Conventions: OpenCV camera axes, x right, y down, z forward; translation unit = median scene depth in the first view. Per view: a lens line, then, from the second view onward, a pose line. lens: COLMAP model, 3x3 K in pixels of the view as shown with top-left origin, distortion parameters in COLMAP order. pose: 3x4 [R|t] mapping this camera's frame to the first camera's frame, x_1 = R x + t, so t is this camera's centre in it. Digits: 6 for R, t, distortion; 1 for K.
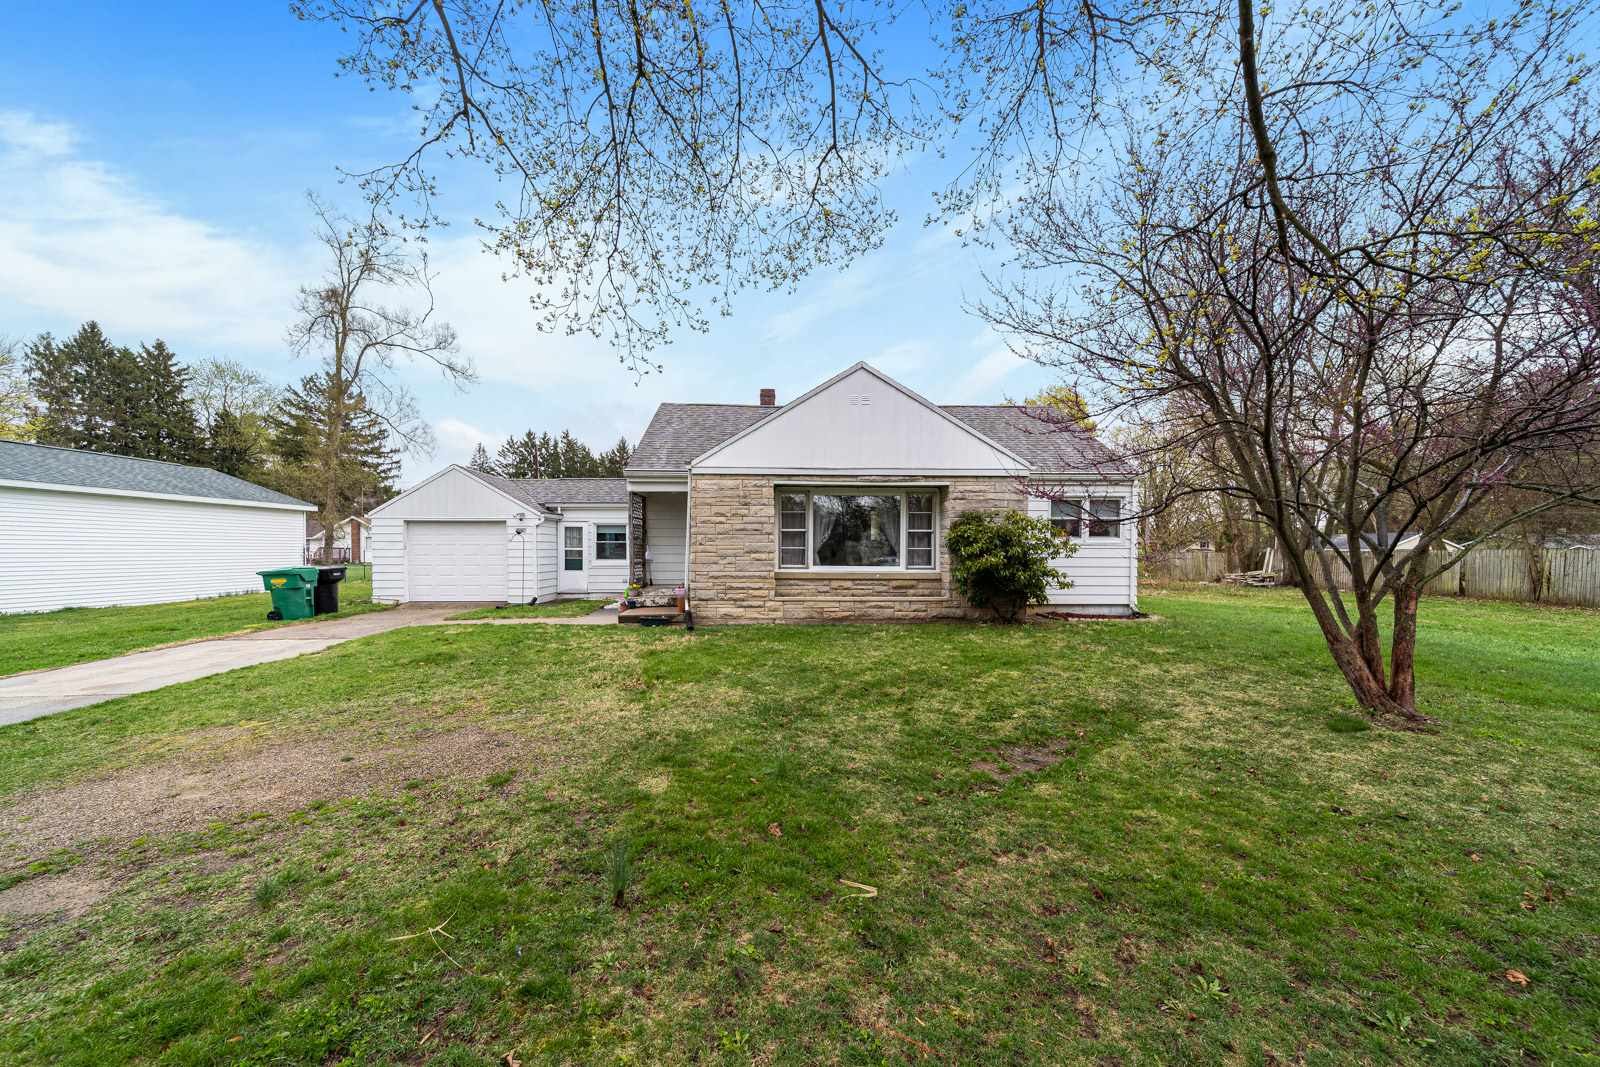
lens RADIAL K [[580.0, 0, 800.0], [0, 580.0, 533.5], [0, 0, 1]] dist [0.001405, 0.000186]
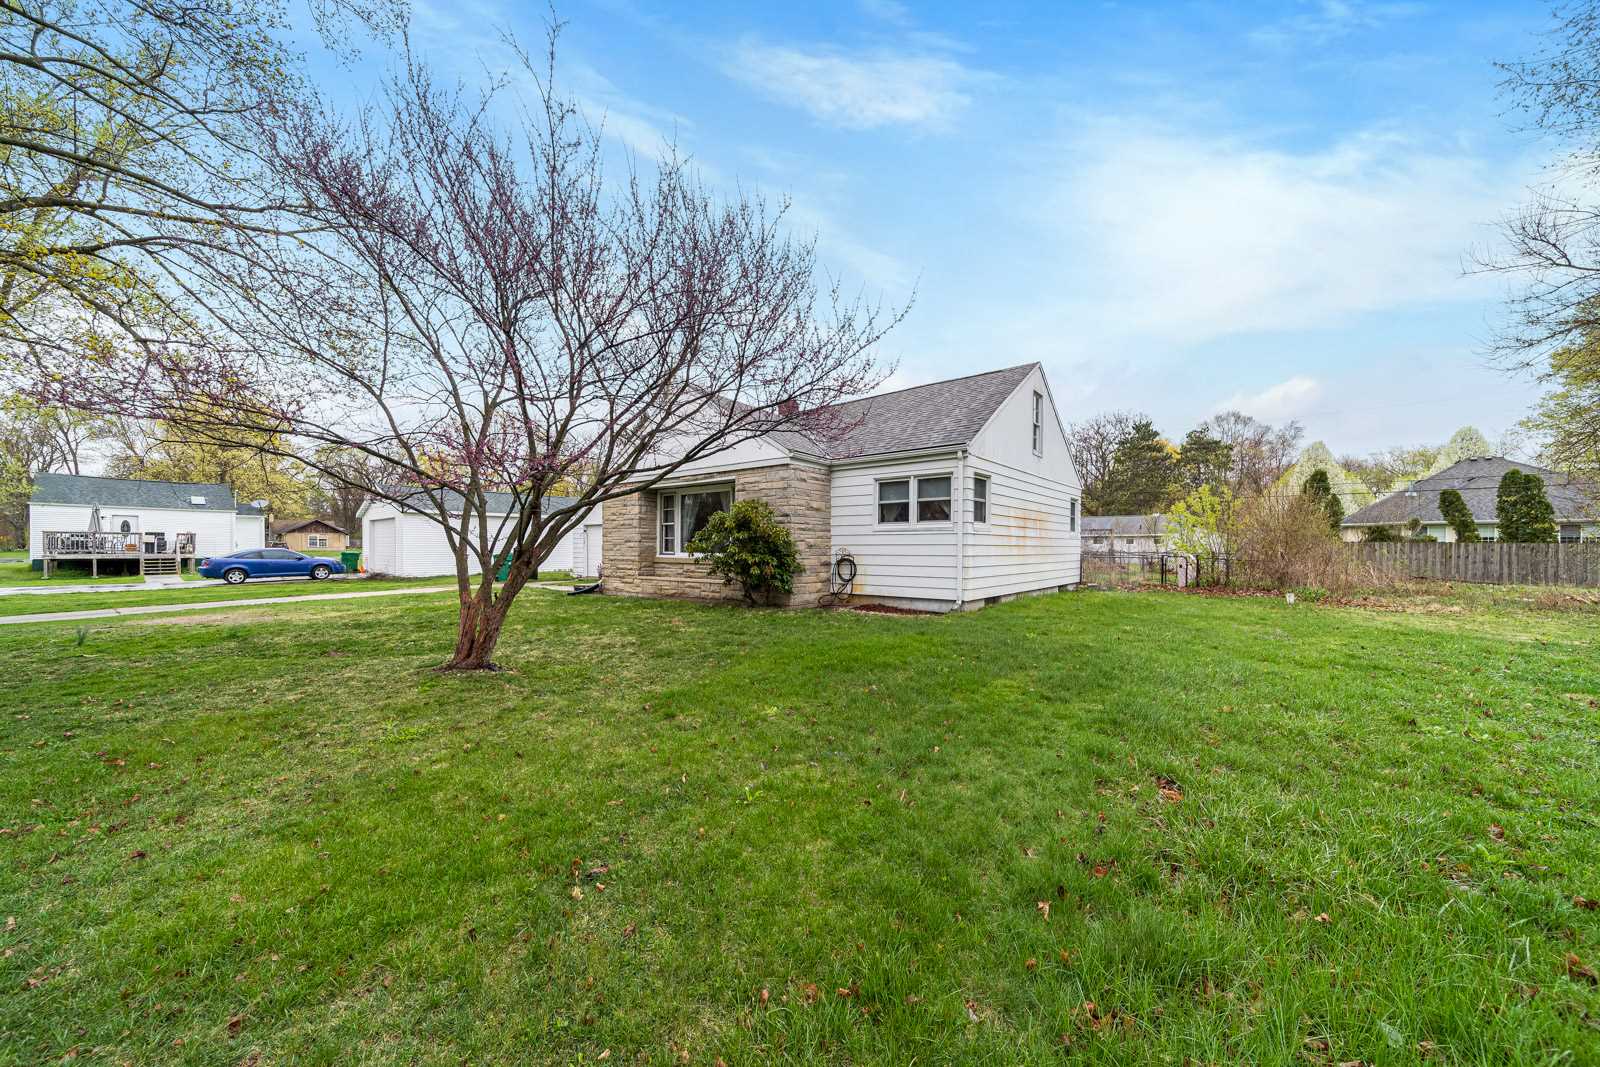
lens RADIAL K [[580.0, 0, 800.0], [0, 580.0, 533.5], [0, 0, 1]] dist [0.001405, 0.000186]
pose [[0.763463, -0.020382, -0.645529, 1.025692], [0.017405, 0.999788, -0.010983, 0.033578], [0.645617, -0.002850, 0.763656, 0.234146]]
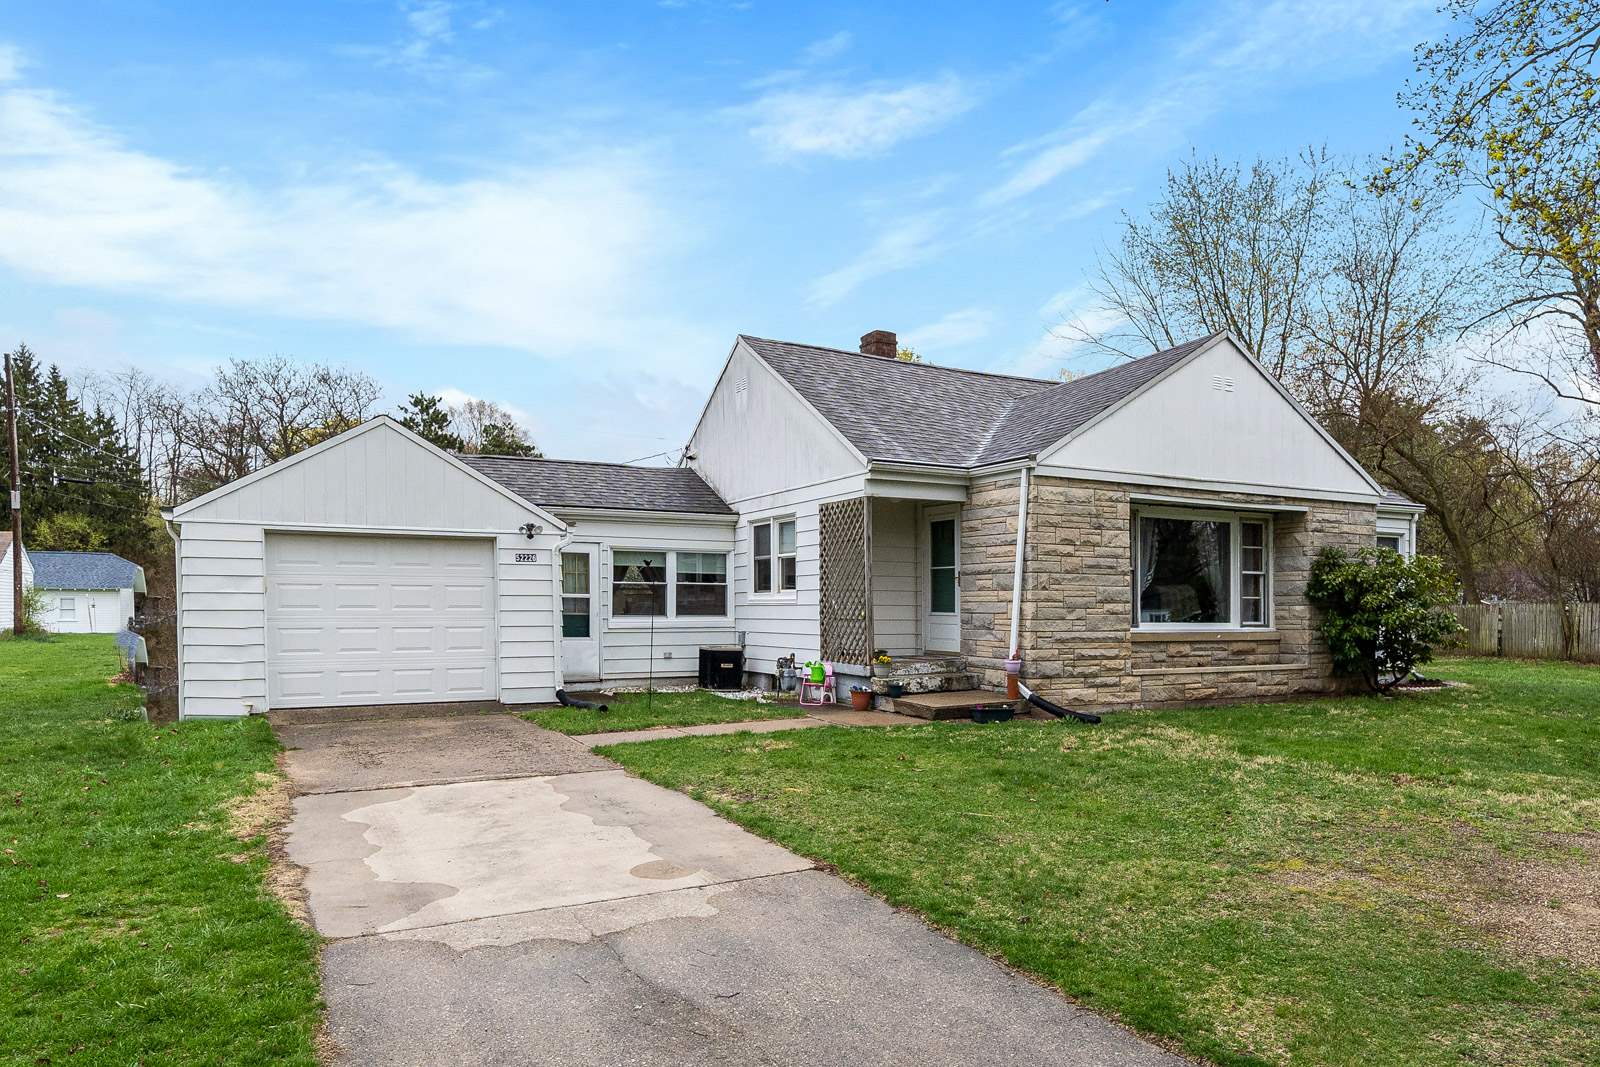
lens RADIAL K [[1041.2, 0, 840.1], [0, 1041.2, 592.2], [0, 0, 1]] dist [0.000056, -0.000501]
pose [[0.889272, 0.008659, 0.457296, -0.843095], [-0.016048, 0.999796, 0.012277, 0.011669], [-0.457097, -0.018256, 0.889230, 0.096333]]
